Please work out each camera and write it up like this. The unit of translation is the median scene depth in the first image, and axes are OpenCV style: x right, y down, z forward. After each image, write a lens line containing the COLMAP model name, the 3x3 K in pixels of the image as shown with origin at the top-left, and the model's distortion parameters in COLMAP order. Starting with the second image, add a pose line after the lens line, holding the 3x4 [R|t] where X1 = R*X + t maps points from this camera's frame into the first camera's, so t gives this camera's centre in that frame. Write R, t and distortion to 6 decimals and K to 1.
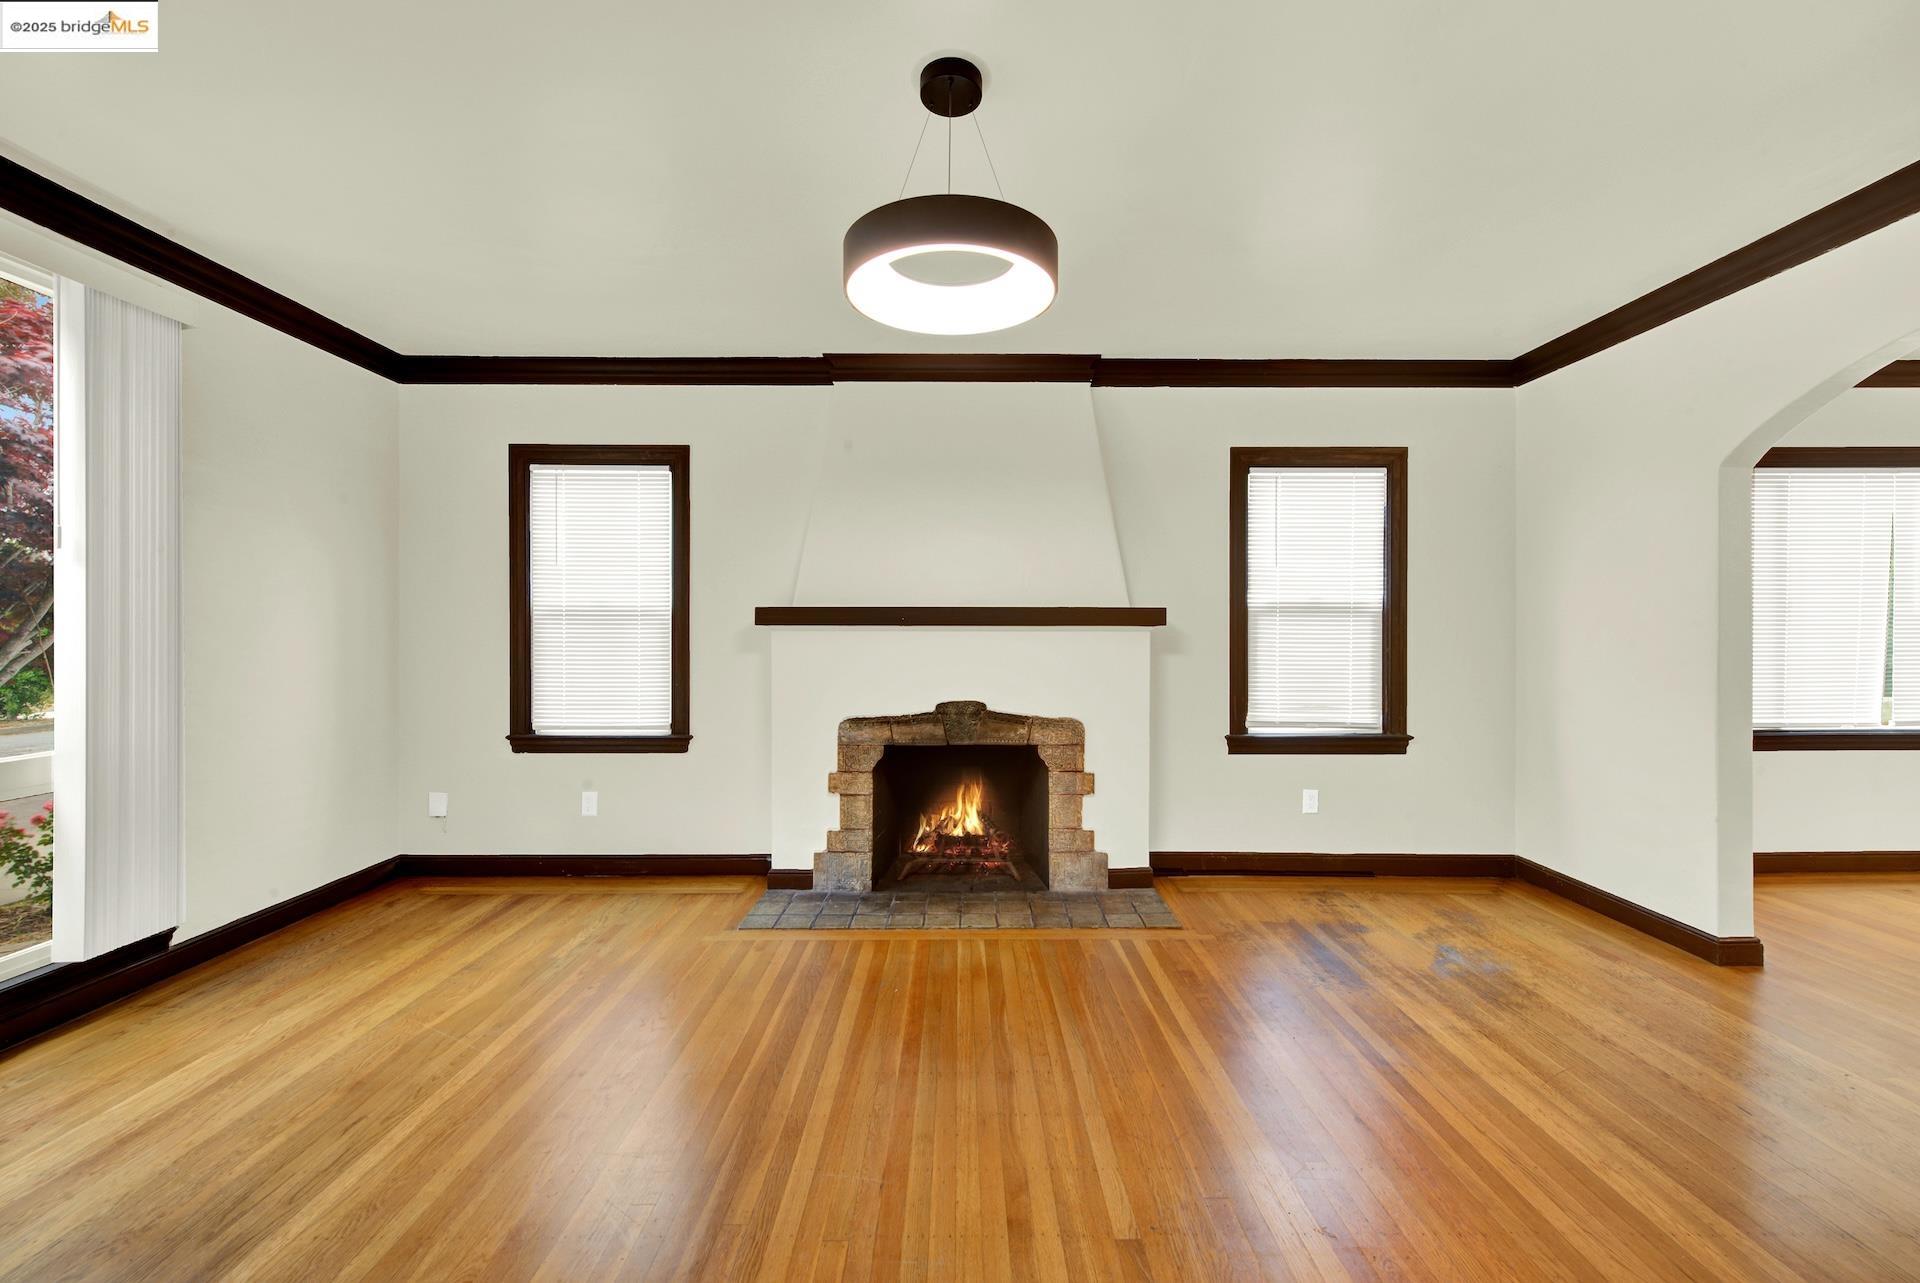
lens RADIAL K [[777.4, 0, 968.5], [0, 777.4, 632.0], [0, 0, 1]] dist [-0.001215, -0.000288]
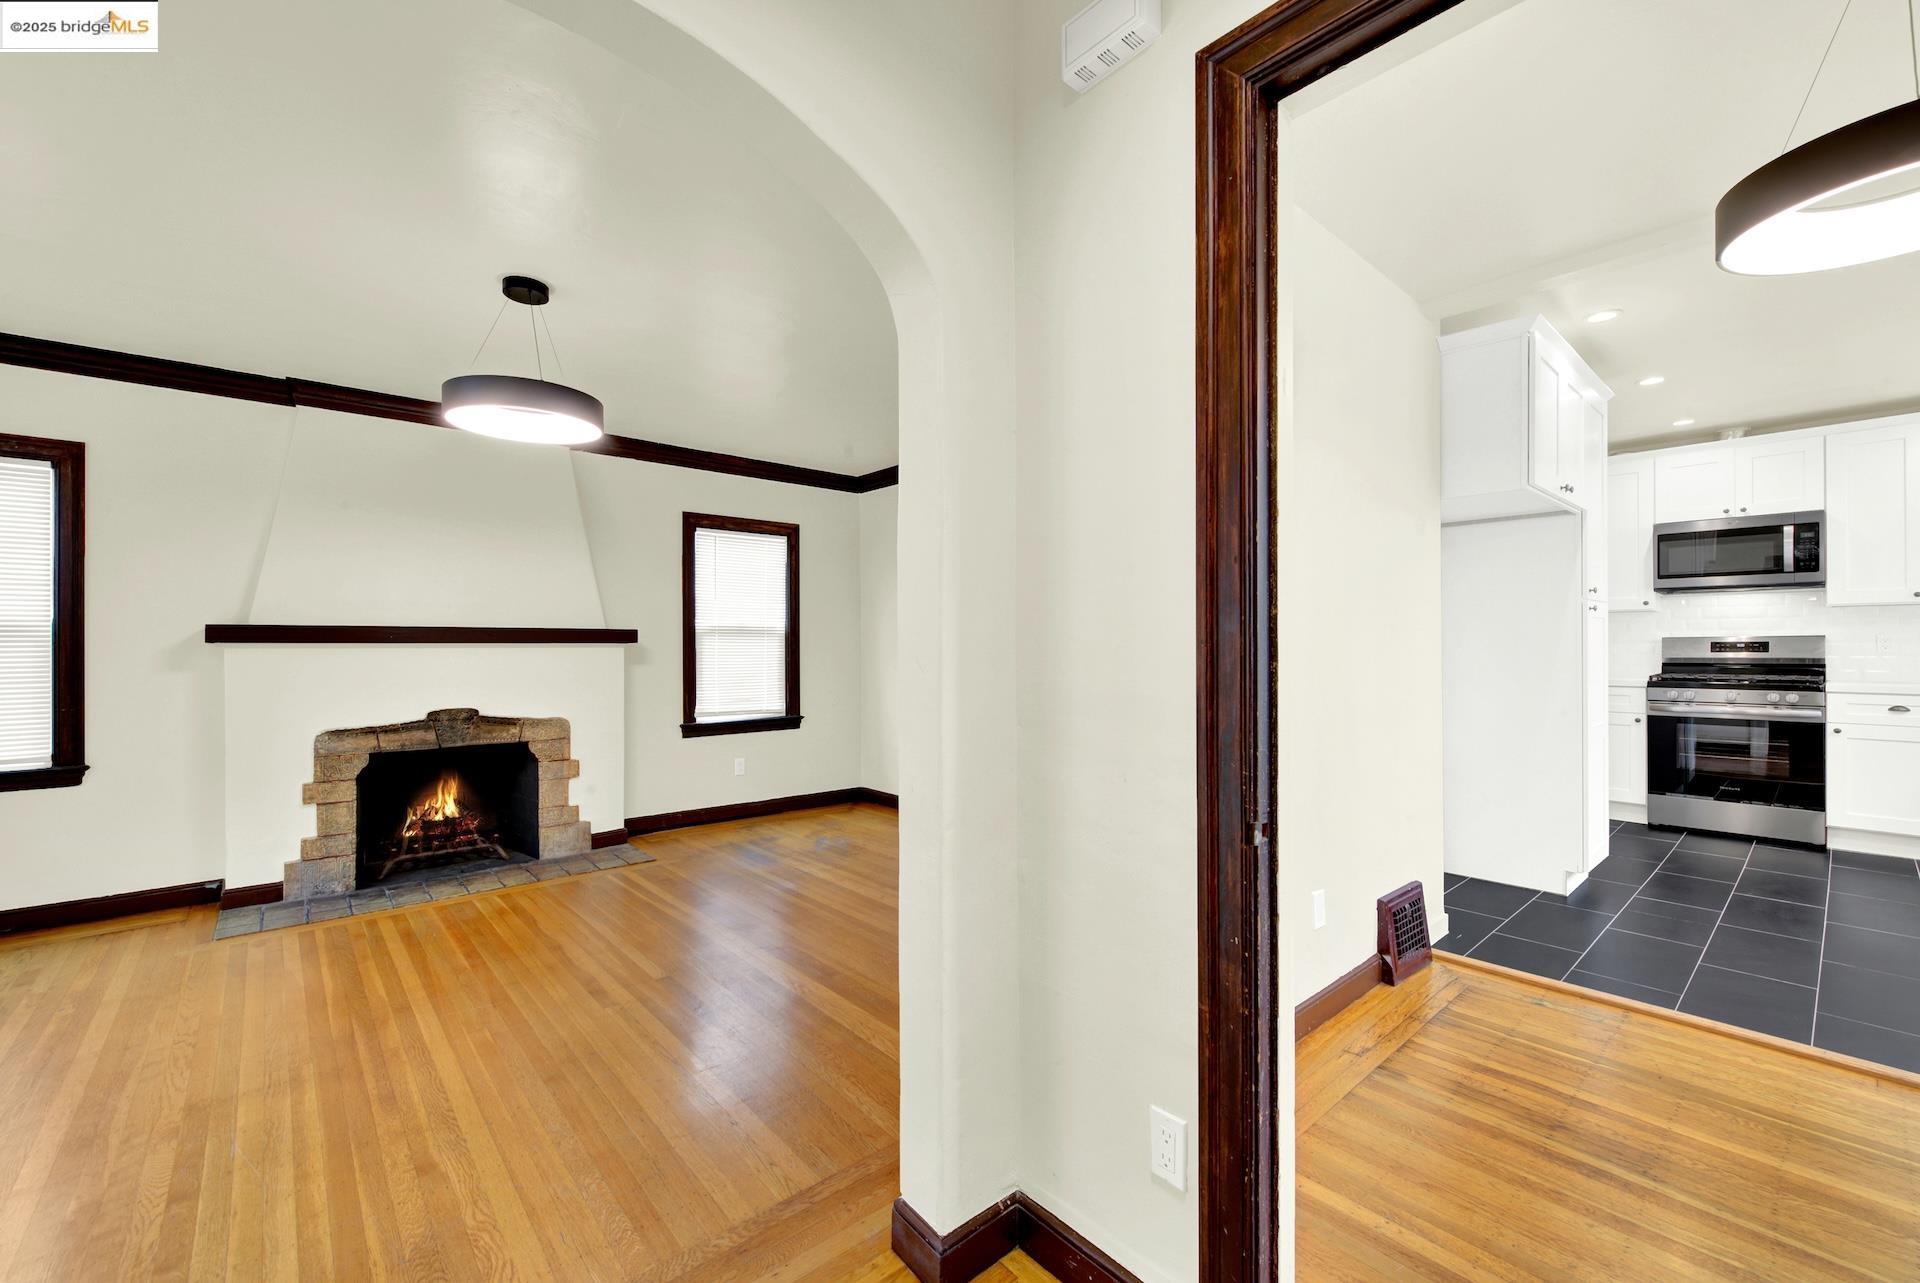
lens RADIAL K [[783.0, 0, 969.1], [0, 783.0, 649.2], [0, 0, 1]] dist [0.005949, -0.002744]
pose [[0.751097, -0.005368, 0.660170, -0.202983], [0.005370, 0.999984, 0.002021, 0.002483], [-0.660170, 0.002027, 0.751114, -0.377402]]
